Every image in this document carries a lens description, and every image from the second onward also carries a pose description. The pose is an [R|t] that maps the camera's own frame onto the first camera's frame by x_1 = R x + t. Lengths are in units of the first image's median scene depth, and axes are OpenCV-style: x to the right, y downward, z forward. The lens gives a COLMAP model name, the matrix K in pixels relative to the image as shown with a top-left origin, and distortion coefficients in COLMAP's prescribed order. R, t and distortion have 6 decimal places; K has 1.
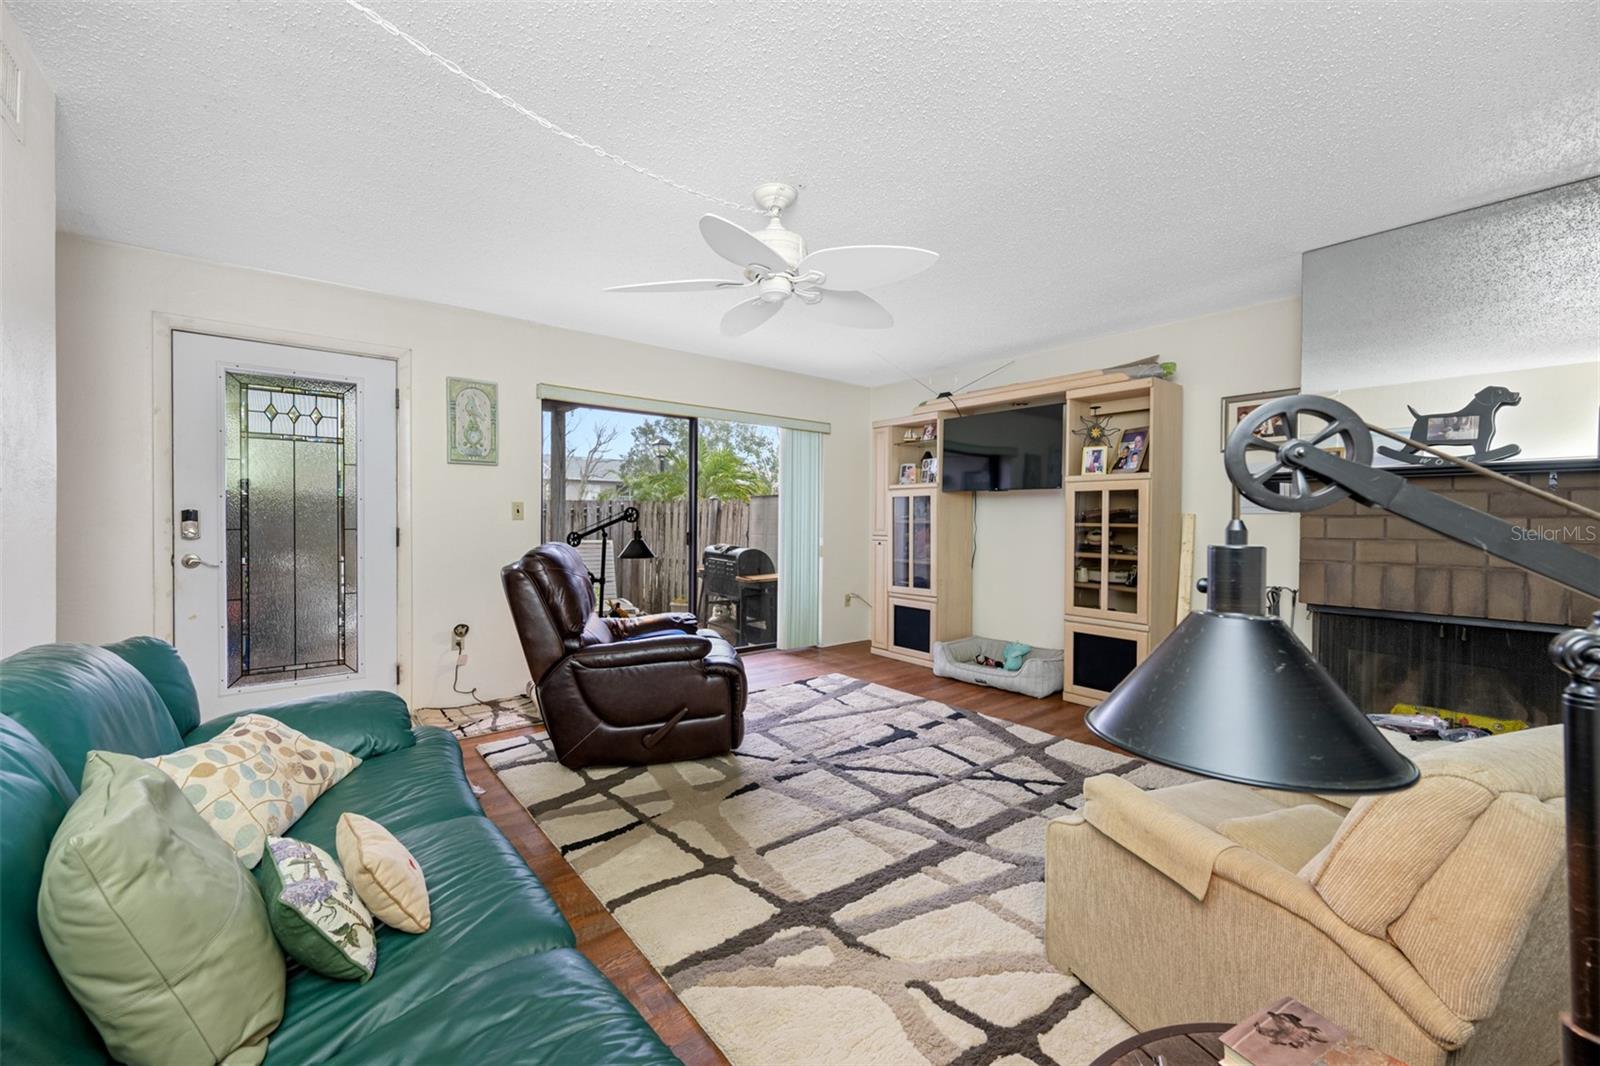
lens RADIAL K [[629.9, 0, 804.9], [0, 629.9, 519.8], [0, 0, 1]] dist [-0.001495, -0.000333]
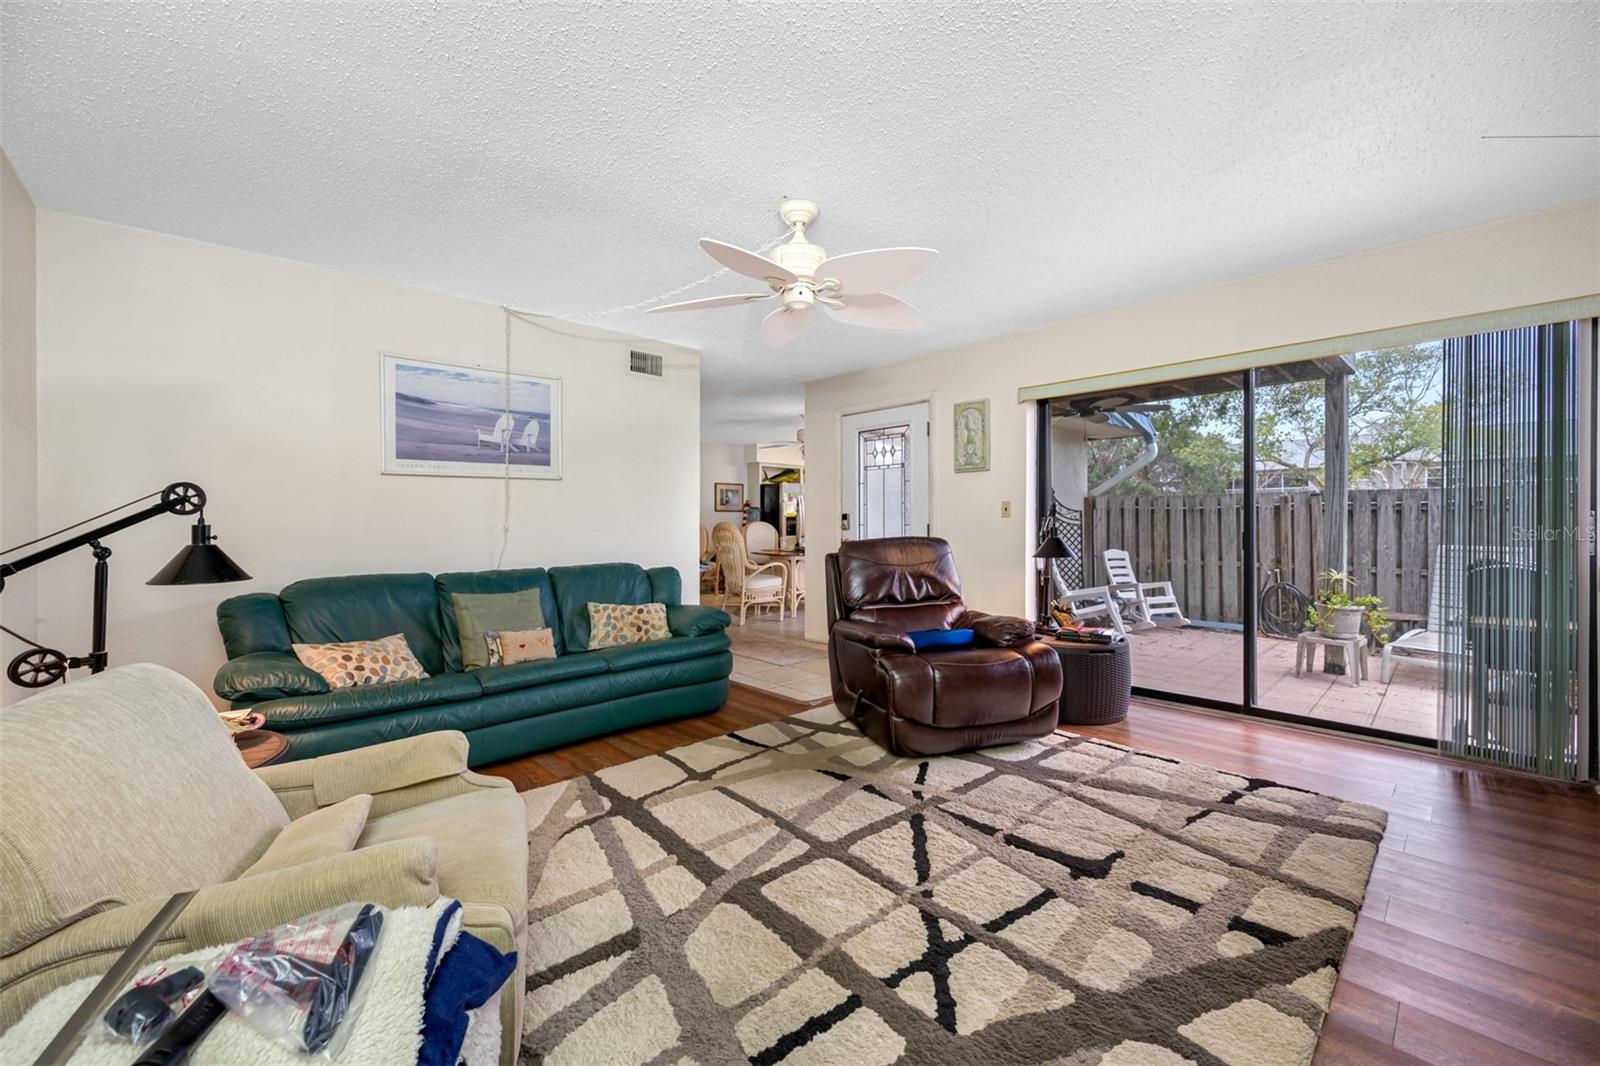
lens RADIAL K [[629.9, 0, 804.9], [0, 629.9, 519.8], [0, 0, 1]] dist [-0.001495, -0.000333]
pose [[0.070639, -0.010131, -0.997450, 0.879102], [0.005460, 0.999937, -0.009769, 0.018020], [0.997487, -0.004756, 0.070690, 0.824961]]
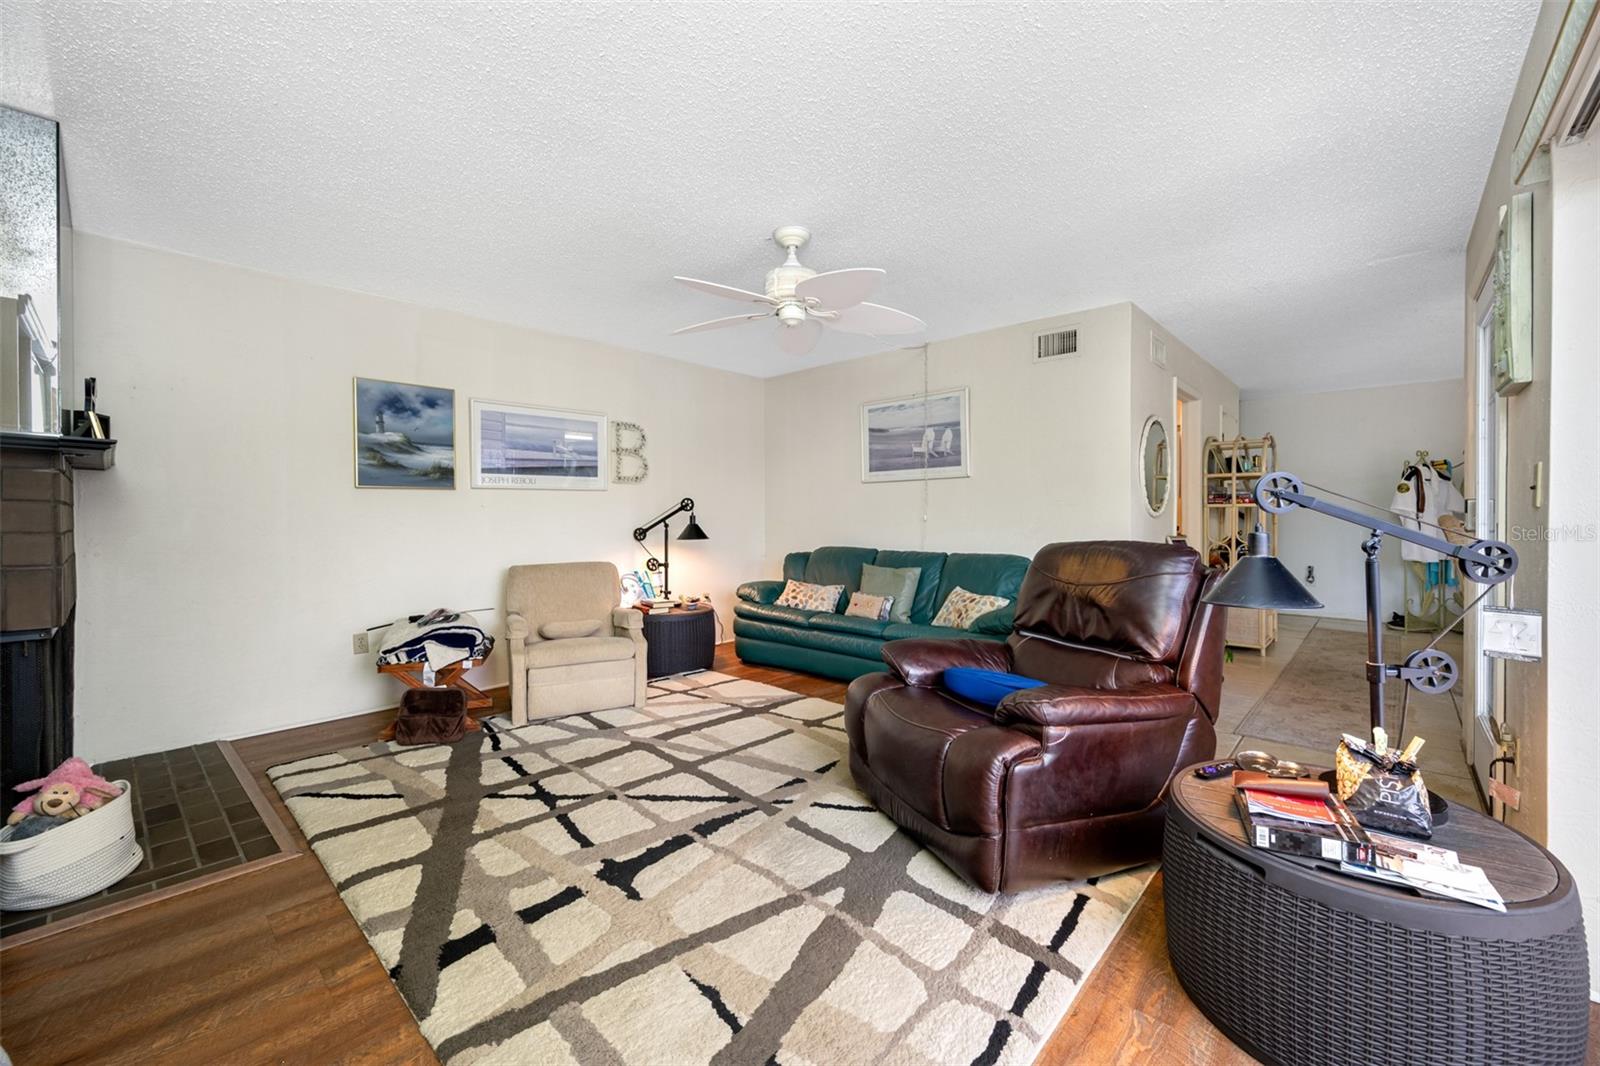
lens RADIAL K [[642.5, 0, 801.9], [0, 642.5, 516.3], [0, 0, 1]] dist [-0.001047, -0.000263]
pose [[-0.990224, -0.004725, -0.139409, 0.089775], [-0.005179, 0.999982, 0.002891, 0.009109], [0.139393, 0.003585, -0.990231, 1.921073]]
